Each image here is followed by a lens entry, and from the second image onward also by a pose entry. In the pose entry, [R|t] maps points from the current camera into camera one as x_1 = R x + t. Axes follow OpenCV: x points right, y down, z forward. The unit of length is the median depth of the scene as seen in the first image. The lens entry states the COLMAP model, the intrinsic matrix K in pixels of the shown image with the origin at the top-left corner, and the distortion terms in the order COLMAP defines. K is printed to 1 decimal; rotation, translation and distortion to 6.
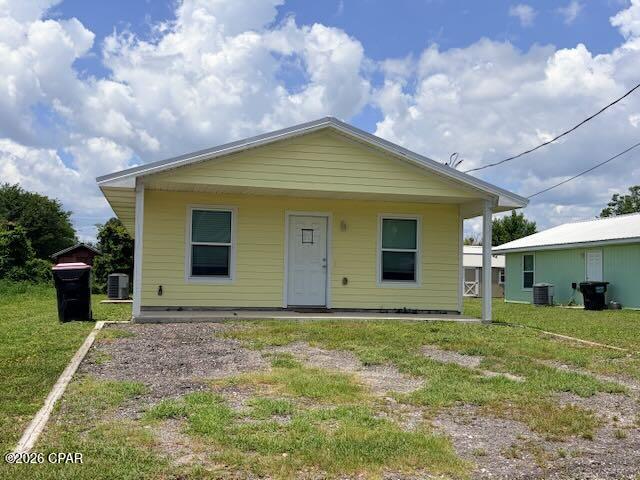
lens RADIAL K [[693.2, 0, 320.0], [0, 693.2, 240.0], [0, 0, 1]] dist [0.185829, -0.605906]
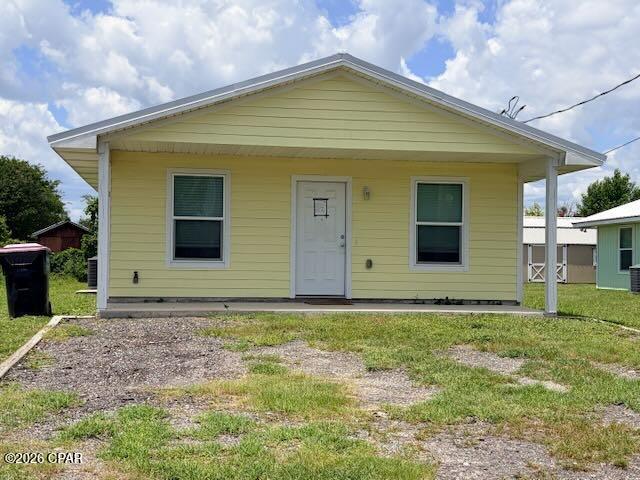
lens RADIAL K [[873.9, 0, 320.0], [0, 873.9, 240.0], [0, 0, 1]] dist [0.225004, -0.838435]
pose [[0.998043, -0.009819, -0.061751, 0.046799], [0.011749, 0.999452, 0.030961, 0.001031], [0.061413, -0.031626, 0.997611, 0.010758]]
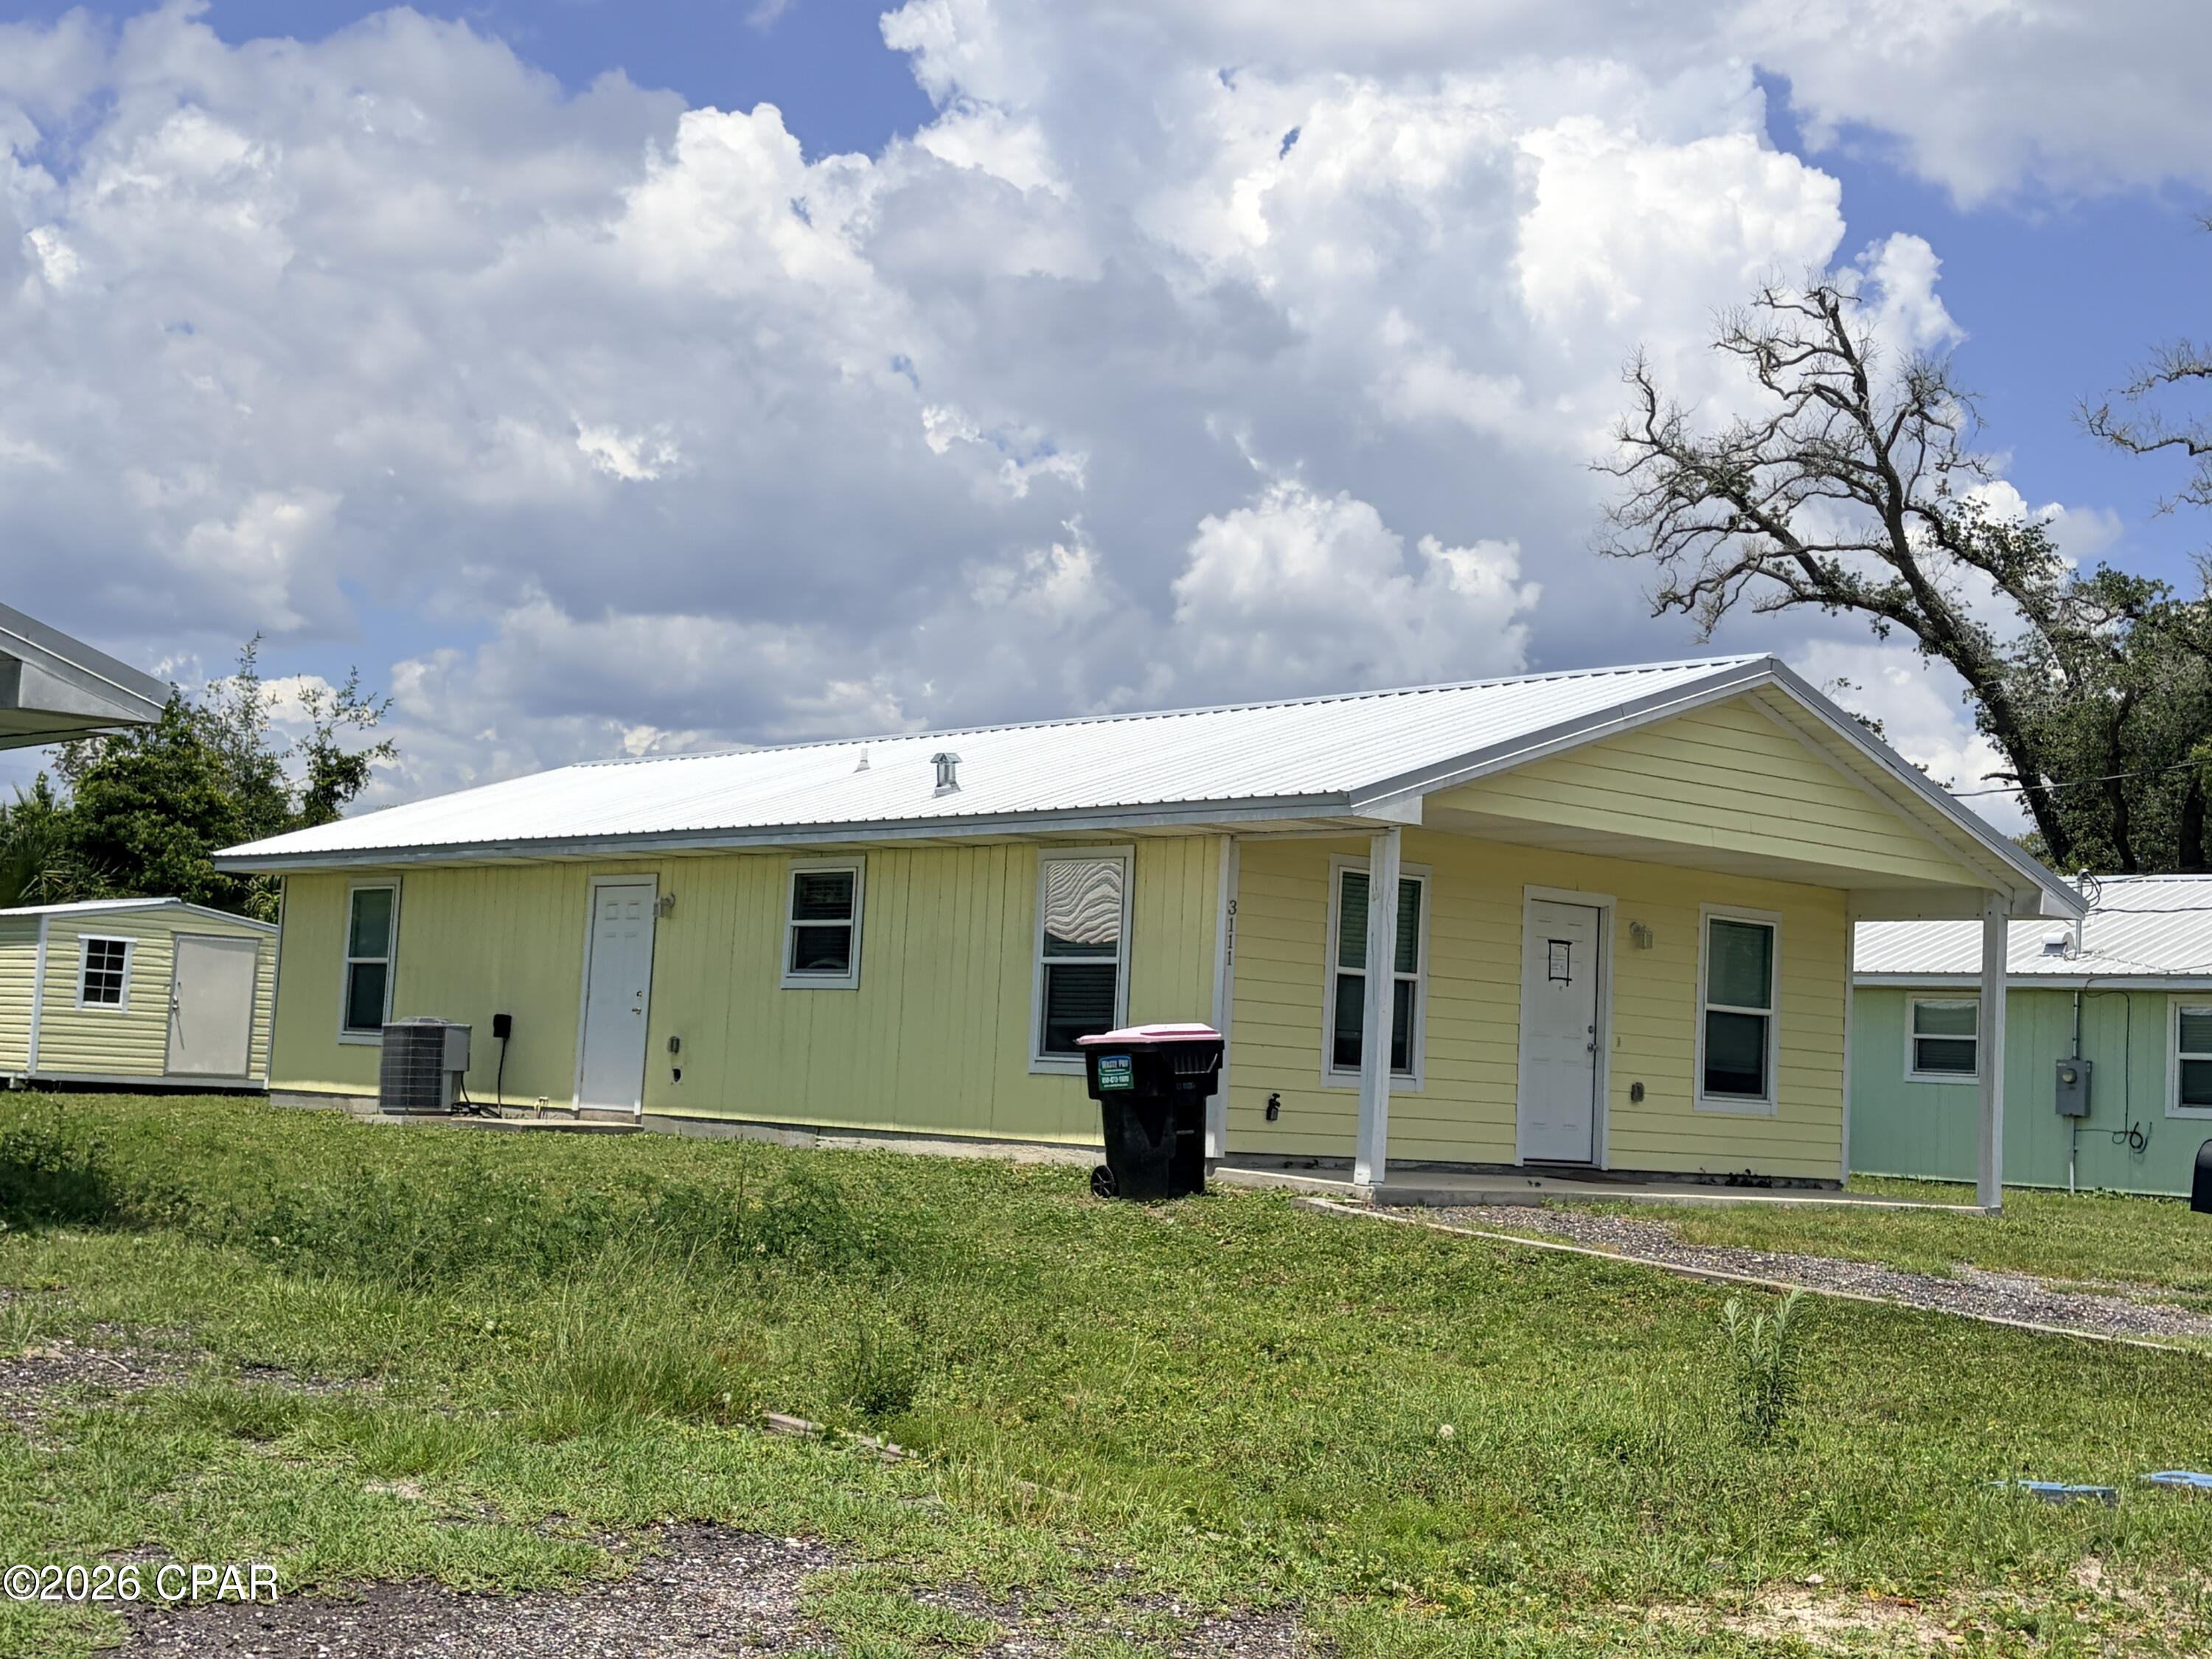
lens RADIAL K [[2927.0, 0, 1106.0], [0, 2927.0, 829.5], [0, 0, 1]] dist [0.117716, 0.000521]
pose [[0.882686, 0.068881, 0.464888, -1.014168], [-0.065248, 0.997582, -0.023921, -0.023626], [-0.465412, -0.009218, 0.885046, -0.224141]]
